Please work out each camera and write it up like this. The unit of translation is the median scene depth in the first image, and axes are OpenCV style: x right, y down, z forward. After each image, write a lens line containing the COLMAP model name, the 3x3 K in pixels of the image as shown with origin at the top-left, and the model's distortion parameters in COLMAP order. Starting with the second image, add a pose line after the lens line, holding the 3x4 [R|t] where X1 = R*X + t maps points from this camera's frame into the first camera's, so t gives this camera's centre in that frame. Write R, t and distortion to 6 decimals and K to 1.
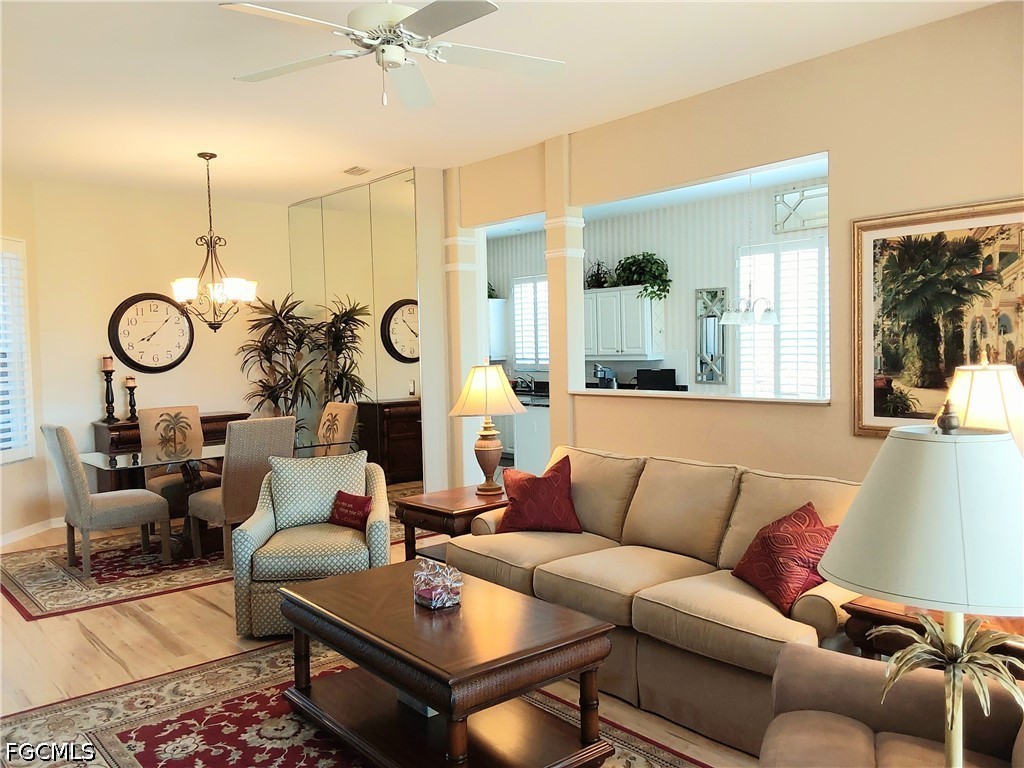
lens RADIAL K [[814.8, 0, 510.3], [0, 814.8, 382.3], [0, 0, 1]] dist [0.105143, -0.143071]
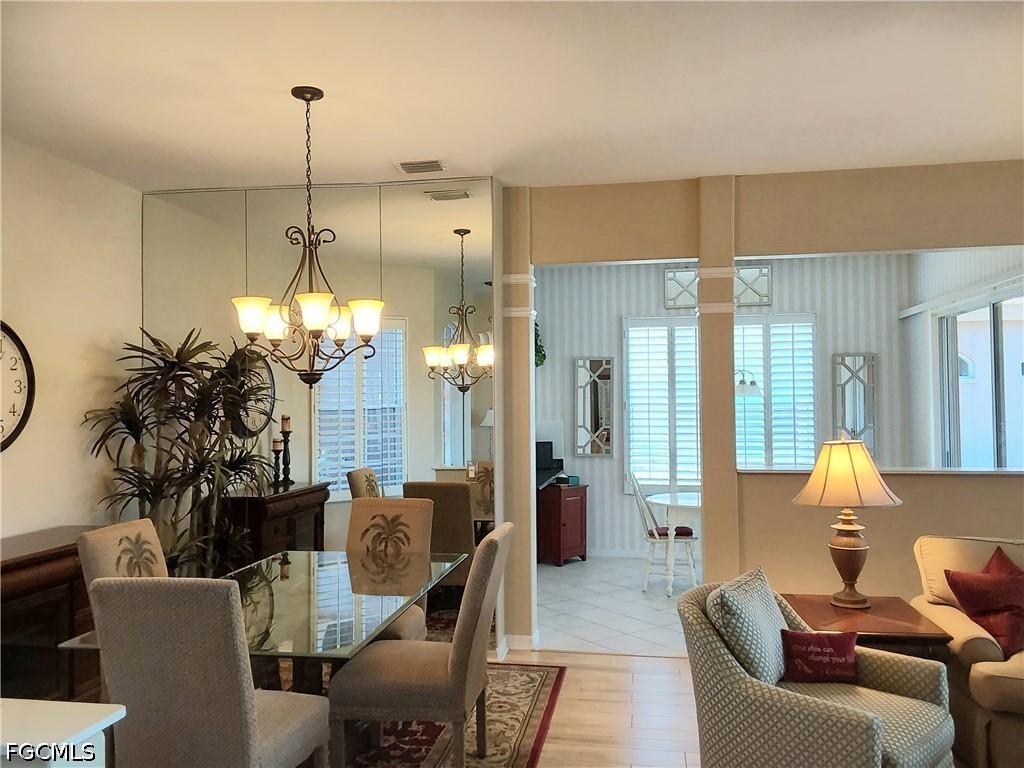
lens RADIAL K [[814.8, 0, 510.3], [0, 814.8, 382.3], [0, 0, 1]] dist [0.105143, -0.143071]
pose [[0.767576, 0.035029, 0.640000, -0.568478], [0.020108, 0.996698, -0.078669, -0.014889], [-0.640642, 0.073253, 0.764337, 0.419797]]
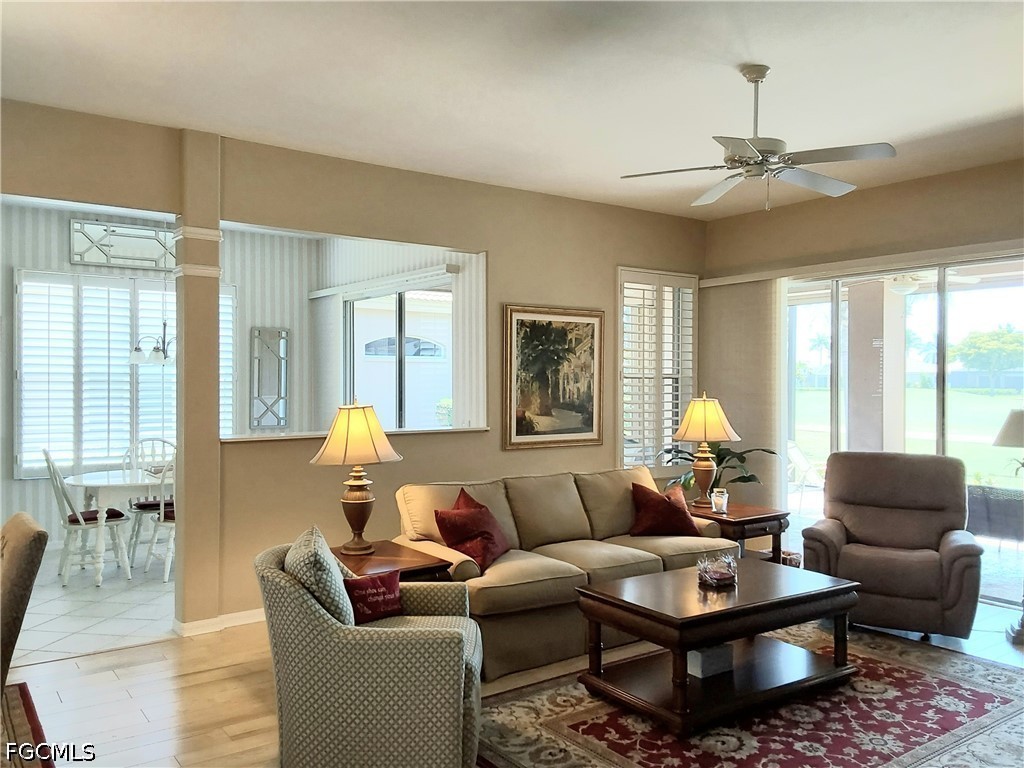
lens RADIAL K [[814.8, 0, 510.3], [0, 814.8, 382.3], [0, 0, 1]] dist [0.105143, -0.143071]
pose [[0.083942, 0.021166, 0.996246, -0.637686], [0.040469, 0.998877, -0.024632, -0.012230], [-0.995649, 0.042385, 0.082992, 0.542709]]
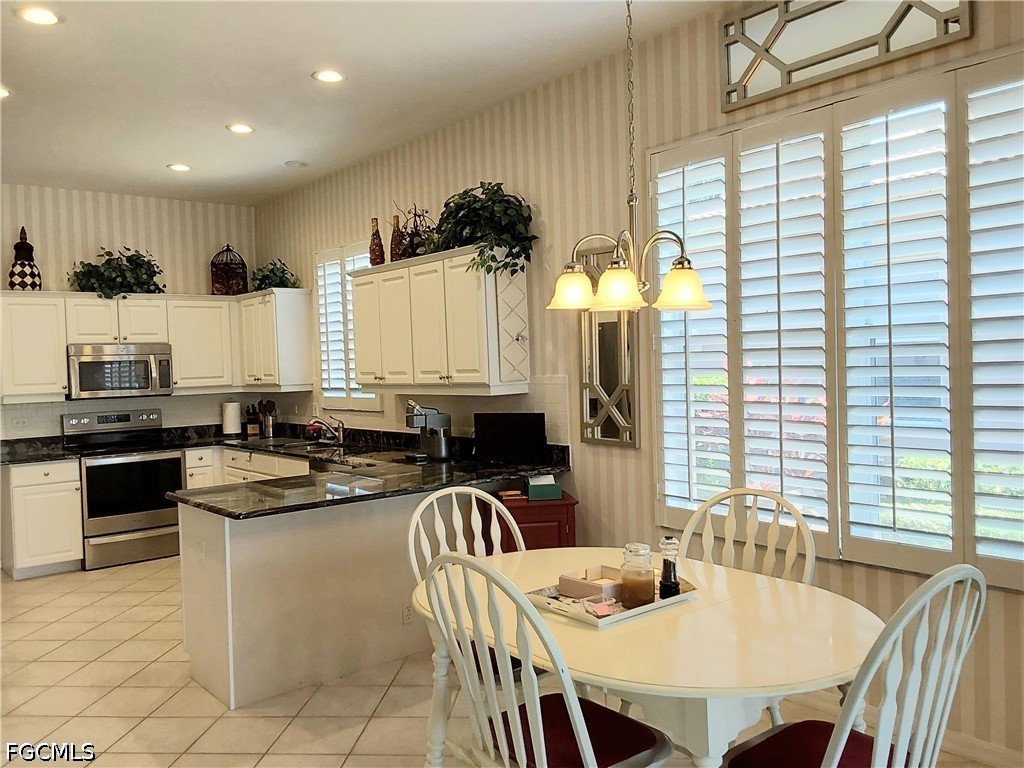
lens RADIAL K [[814.8, 0, 510.3], [0, 814.8, 382.3], [0, 0, 1]] dist [0.105143, -0.143071]
pose [[0.999581, -0.009399, -0.027368, 0.257075], [0.008870, 0.999773, -0.019379, -0.033792], [0.027544, 0.019128, 0.999438, 0.664126]]
